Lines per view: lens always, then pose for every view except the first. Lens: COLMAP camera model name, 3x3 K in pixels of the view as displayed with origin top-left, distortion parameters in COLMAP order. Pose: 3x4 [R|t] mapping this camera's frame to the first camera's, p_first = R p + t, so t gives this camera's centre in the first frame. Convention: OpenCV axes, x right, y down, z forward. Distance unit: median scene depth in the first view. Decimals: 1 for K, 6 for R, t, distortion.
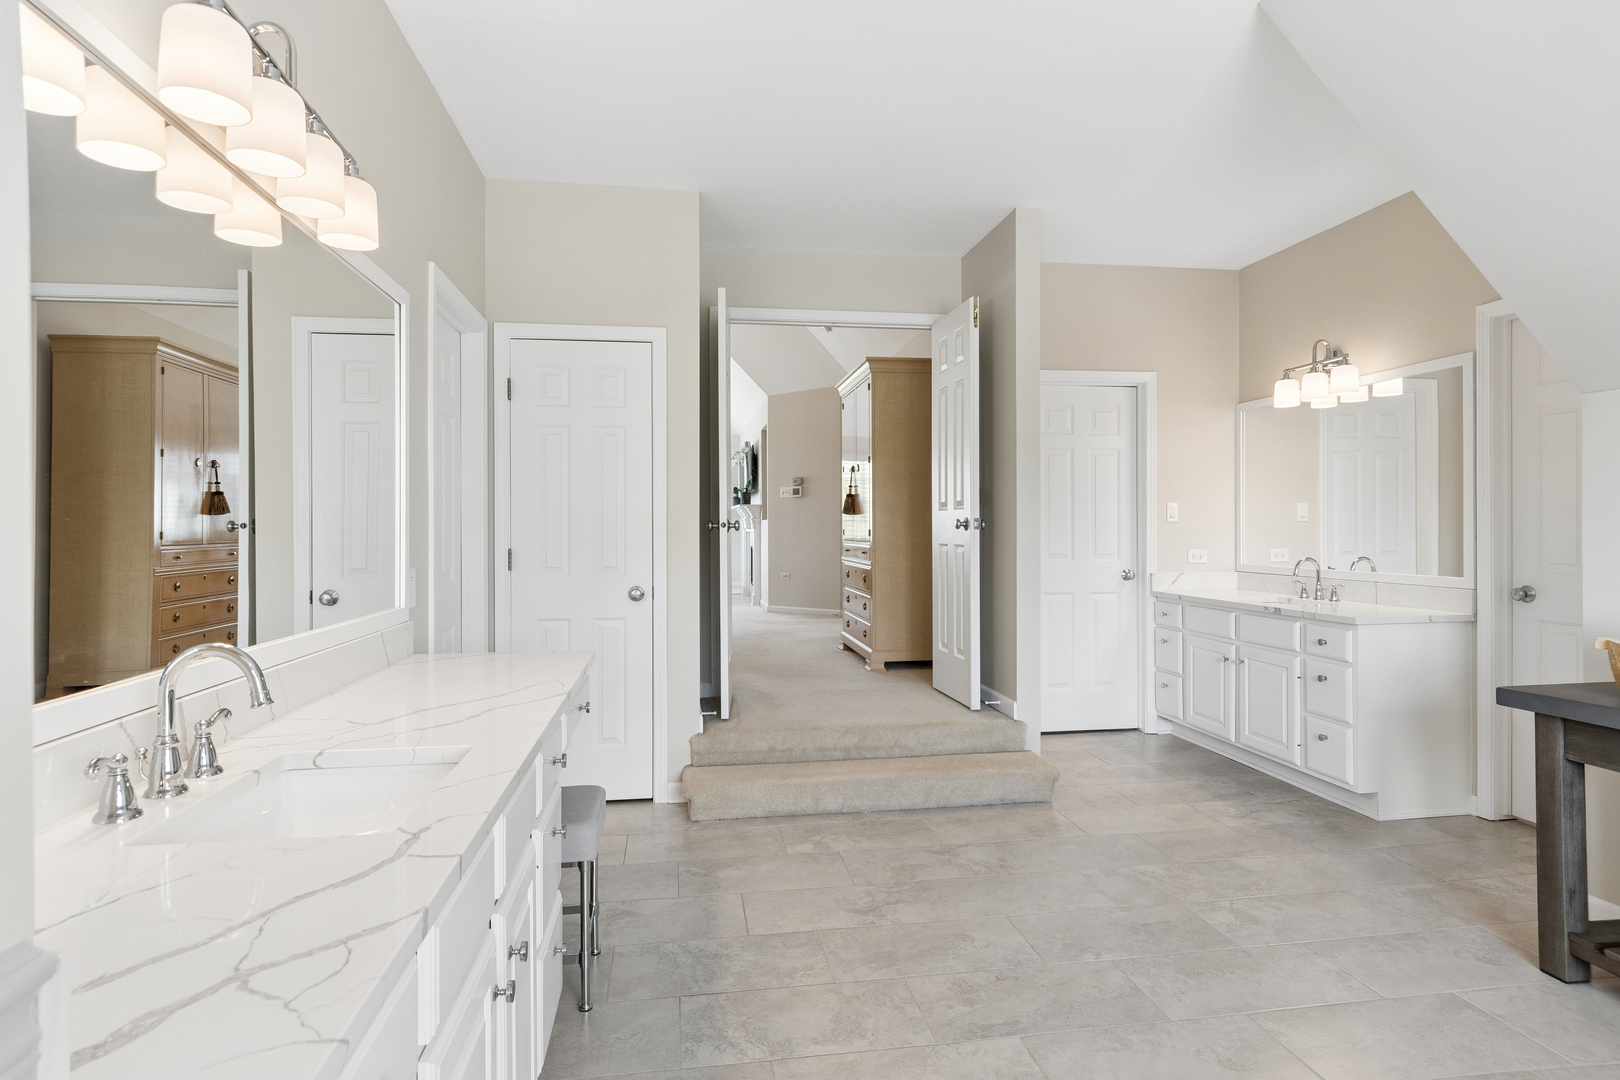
lens RADIAL K [[854.0, 0, 810.6], [0, 854.0, 534.8], [0, 0, 1]] dist [-0.004016, -0.002977]
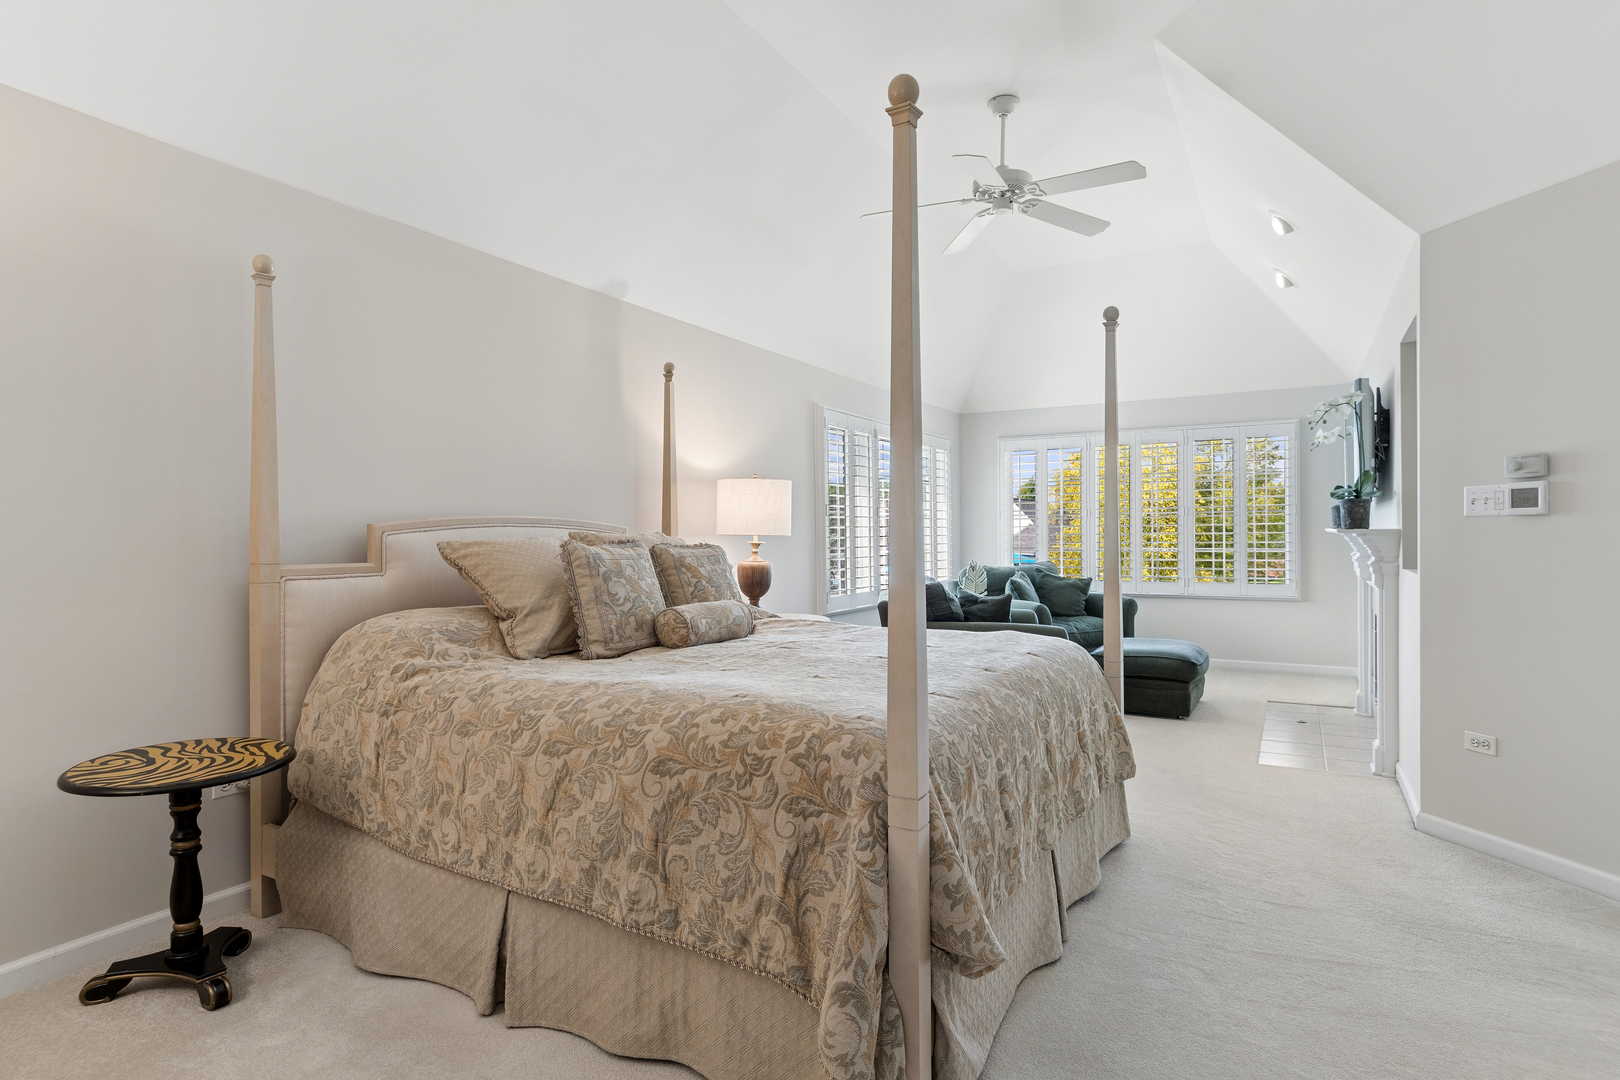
lens RADIAL K [[854.0, 0, 810.3], [0, 854.0, 534.5], [0, 0, 1]] dist [-0.004016, -0.002977]
pose [[0.786417, 0.003984, -0.617683, -0.027985], [-0.003847, 0.999991, 0.001552, -0.031931], [0.617683, 0.001156, 0.786426, 0.507340]]
